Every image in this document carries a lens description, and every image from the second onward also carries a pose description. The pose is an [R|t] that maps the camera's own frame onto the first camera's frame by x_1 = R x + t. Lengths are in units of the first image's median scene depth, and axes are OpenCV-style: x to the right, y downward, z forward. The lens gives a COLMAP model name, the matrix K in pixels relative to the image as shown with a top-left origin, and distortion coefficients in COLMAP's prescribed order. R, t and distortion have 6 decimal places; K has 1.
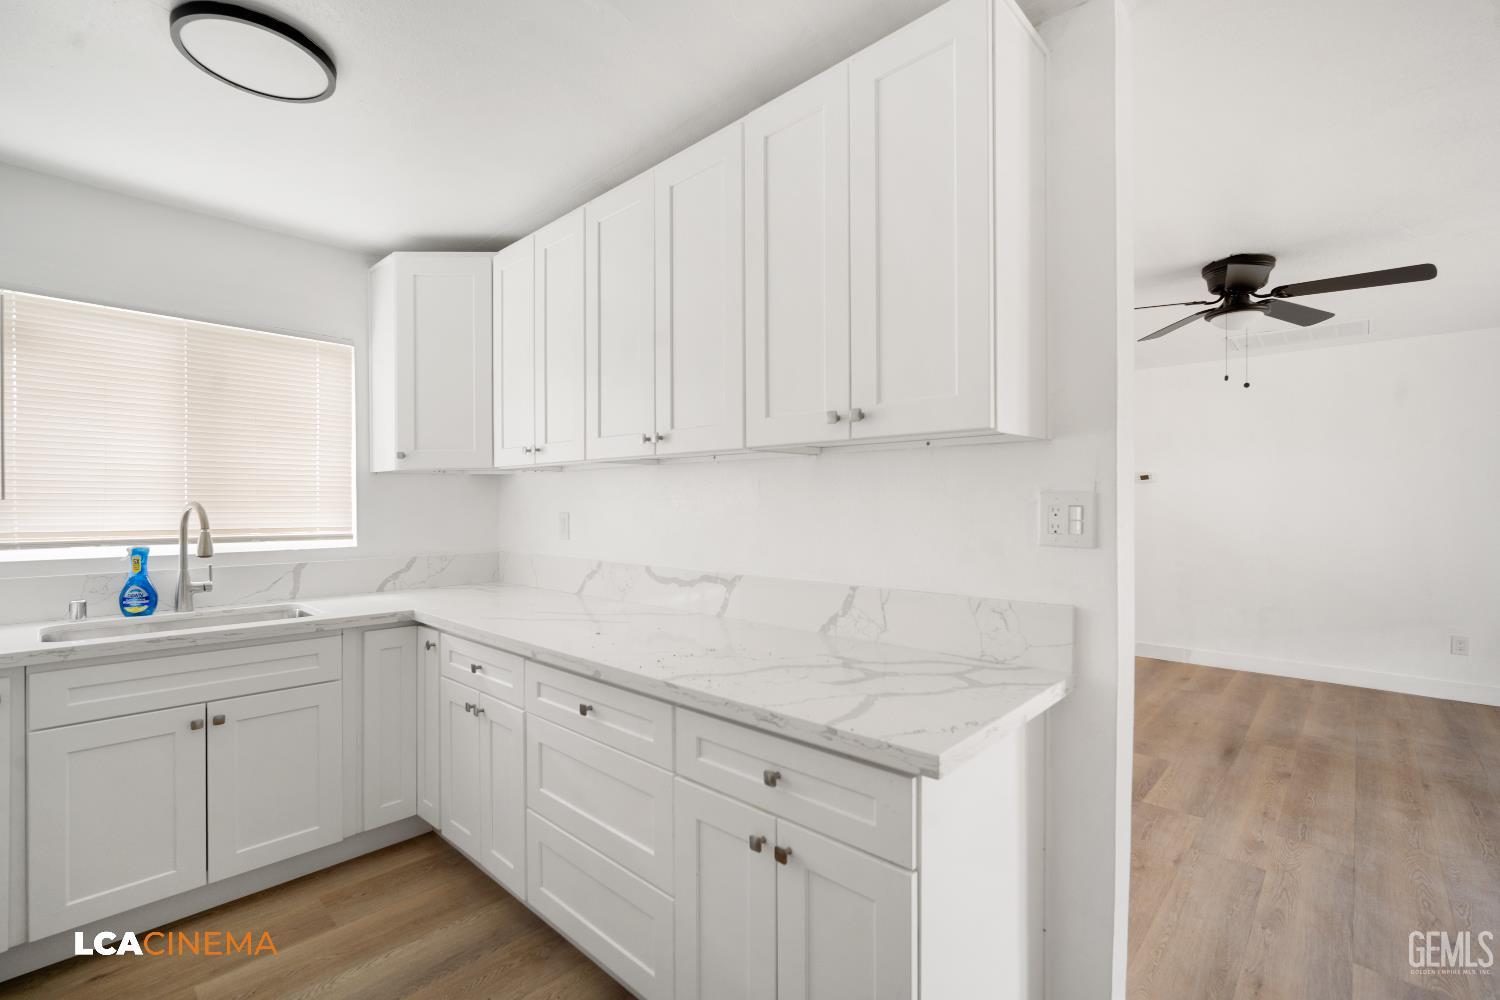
lens RADIAL K [[652.9, 0, 753.9], [0, 652.9, 500.2], [0, 0, 1]] dist [-0.003759, 0.000514]
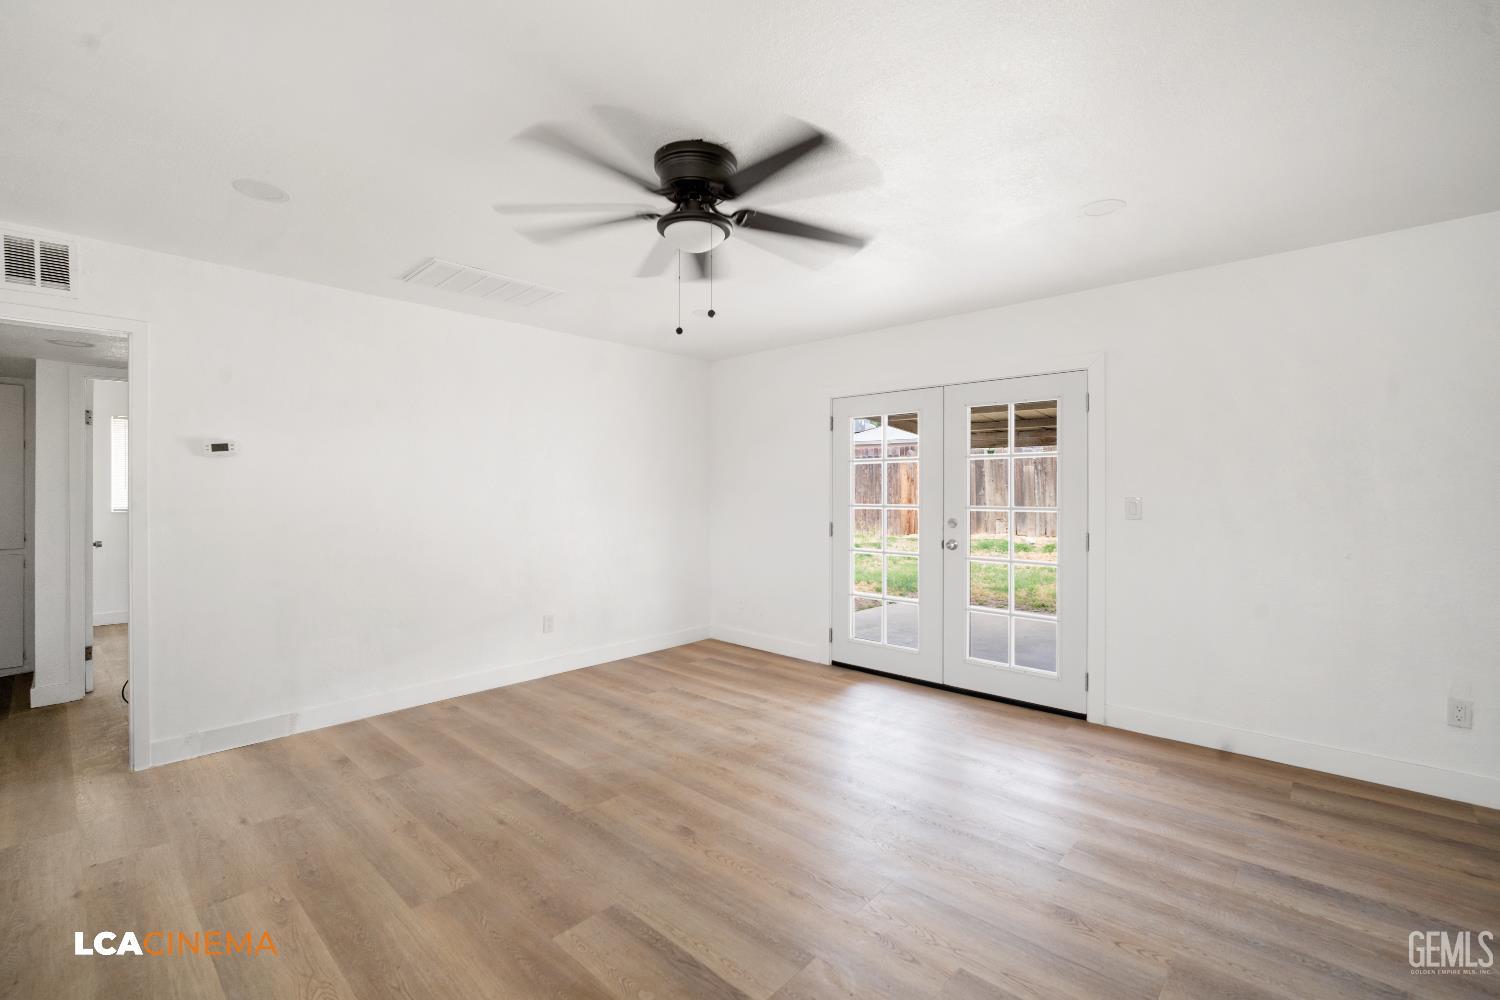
lens RADIAL K [[652.9, 0, 751.4], [0, 652.9, 495.8], [0, 0, 1]] dist [-0.003759, 0.000514]
pose [[-0.012617, -0.013218, 0.999833, 0.011609], [-0.006518, 0.999892, 0.013136, -0.003352], [-0.999899, -0.006351, -0.012702, 0.843972]]
